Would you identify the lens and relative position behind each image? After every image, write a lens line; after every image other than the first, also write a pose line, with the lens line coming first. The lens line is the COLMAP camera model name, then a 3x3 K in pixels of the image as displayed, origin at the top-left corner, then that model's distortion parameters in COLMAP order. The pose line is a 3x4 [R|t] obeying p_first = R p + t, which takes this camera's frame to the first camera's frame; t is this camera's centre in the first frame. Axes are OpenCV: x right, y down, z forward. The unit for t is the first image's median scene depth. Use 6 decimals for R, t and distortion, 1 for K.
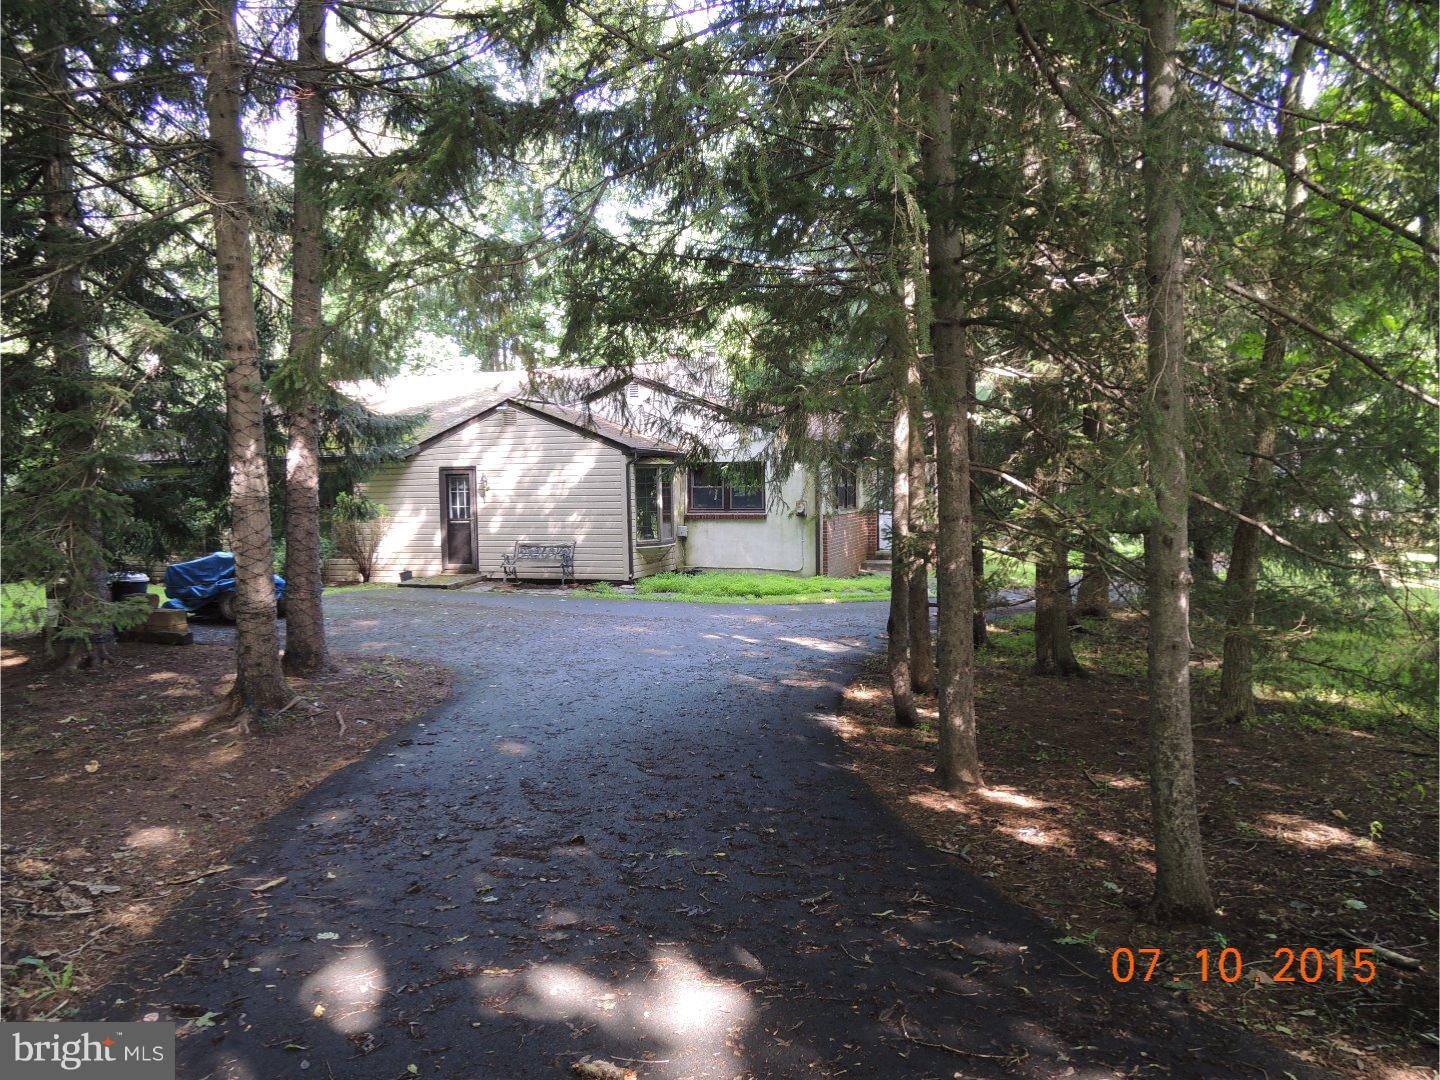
lens RADIAL K [[1014.3, 0, 720.0], [0, 1014.3, 540.0], [0, 0, 1]] dist [-0.000566, 0.000164]
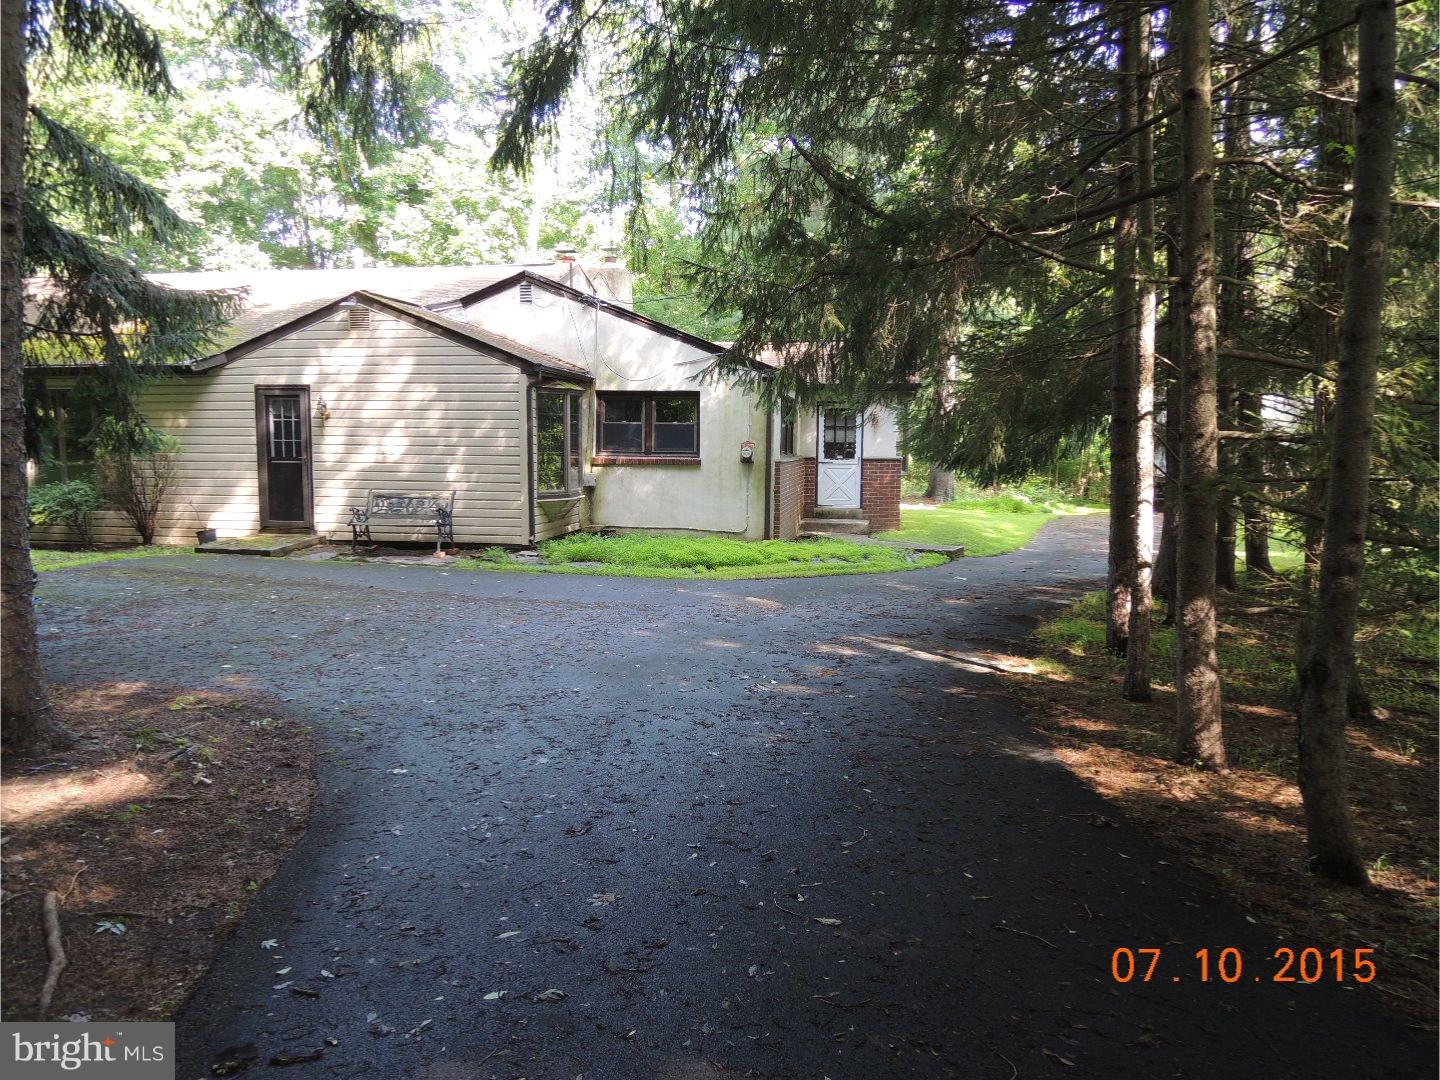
lens RADIAL K [[1014.4, 0, 720.0], [0, 1014.4, 540.0], [0, 0, 1]] dist [-0.005548, -0.002901]
pose [[0.984889, 0.006200, 0.173074, -0.079427], [-0.013875, 0.998971, 0.043171, 0.002532], [-0.172628, -0.044920, 0.983962, 0.243222]]
